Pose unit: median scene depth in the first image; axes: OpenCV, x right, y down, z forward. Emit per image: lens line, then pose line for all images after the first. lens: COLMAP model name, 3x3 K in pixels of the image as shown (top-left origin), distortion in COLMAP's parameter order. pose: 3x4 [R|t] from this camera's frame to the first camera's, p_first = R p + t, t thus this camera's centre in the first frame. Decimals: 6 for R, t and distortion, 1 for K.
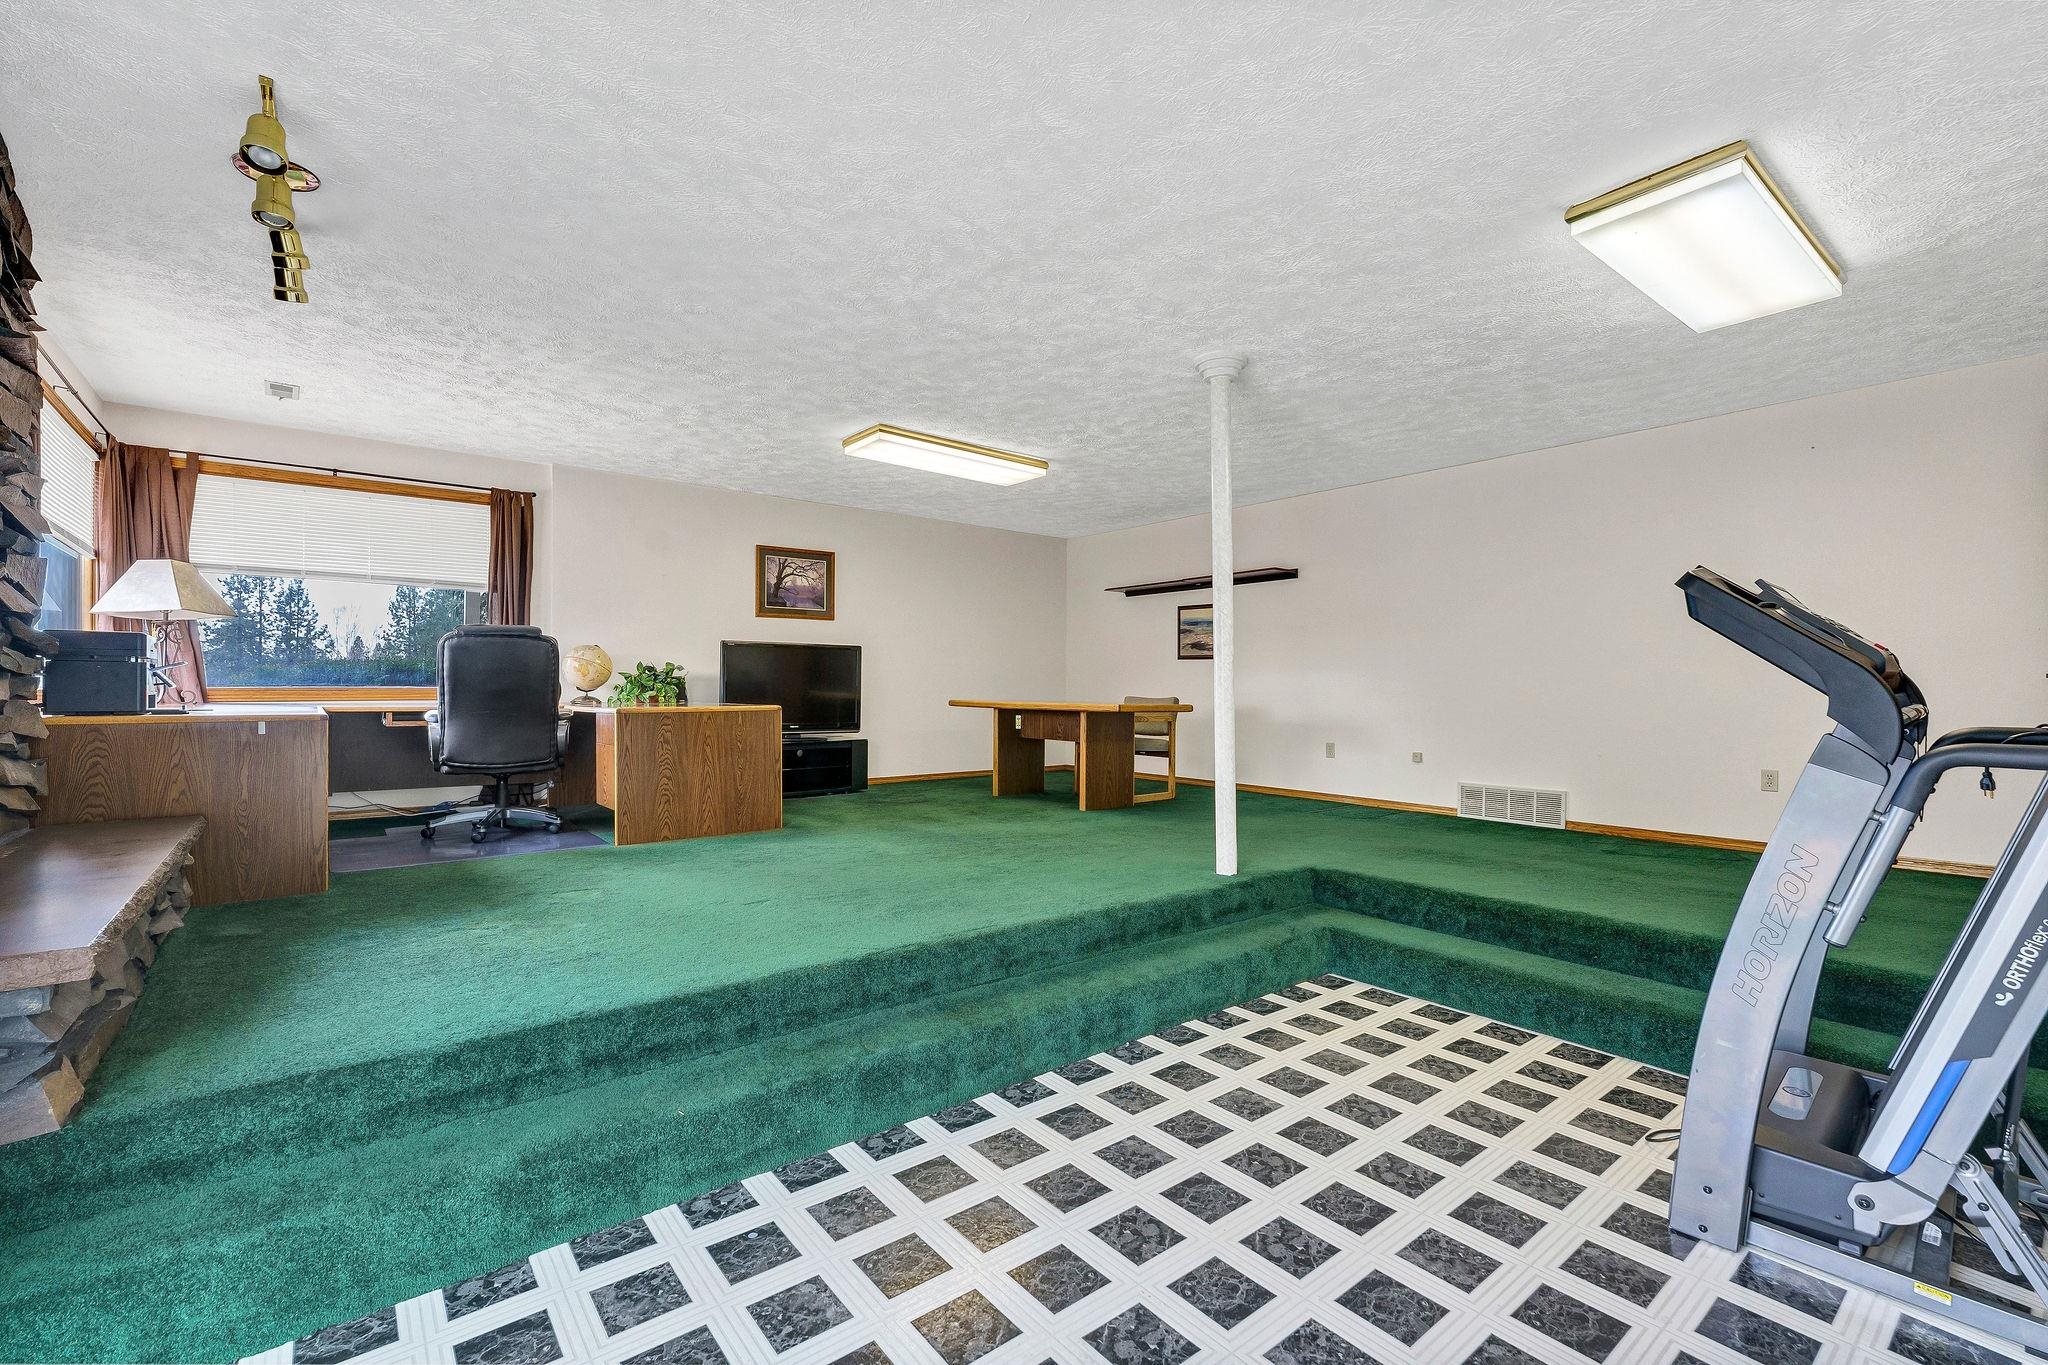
lens RADIAL K [[904.6, 0, 1019.3], [0, 904.6, 684.0], [0, 0, 1]] dist [0.001134, 0.000184]
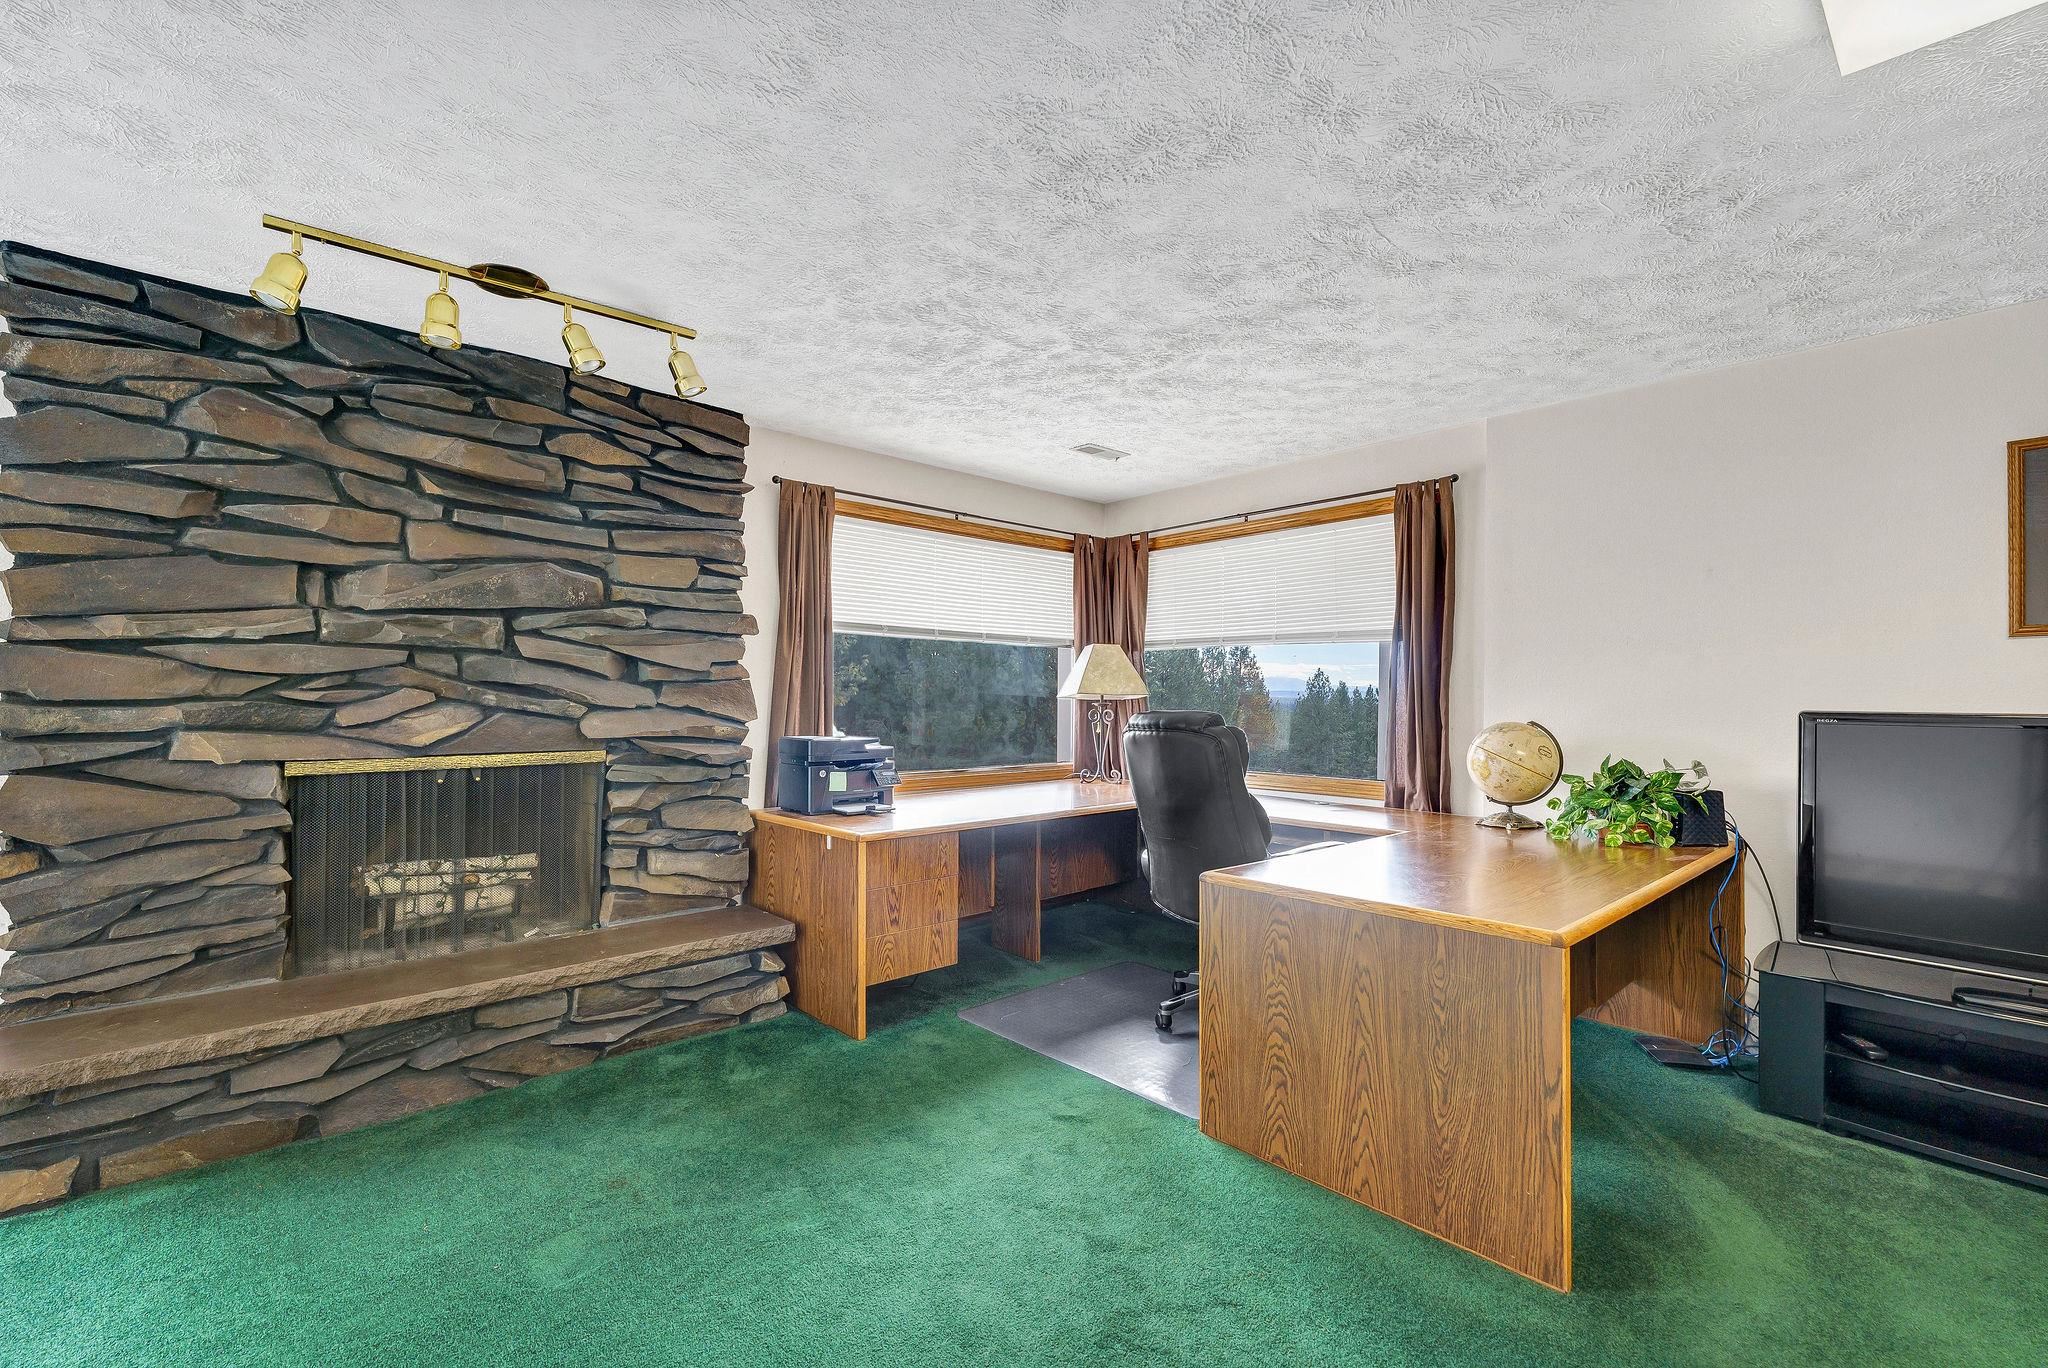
lens RADIAL K [[897.4, 0, 1020.9], [0, 897.4, 694.4], [0, 0, 1]] dist [0.000928, 0.000041]
pose [[0.049582, -0.001390, -0.998769, 0.069697], [0.000842, 0.999999, -0.001350, -0.067754], [0.998770, -0.000774, 0.049583, 0.751916]]
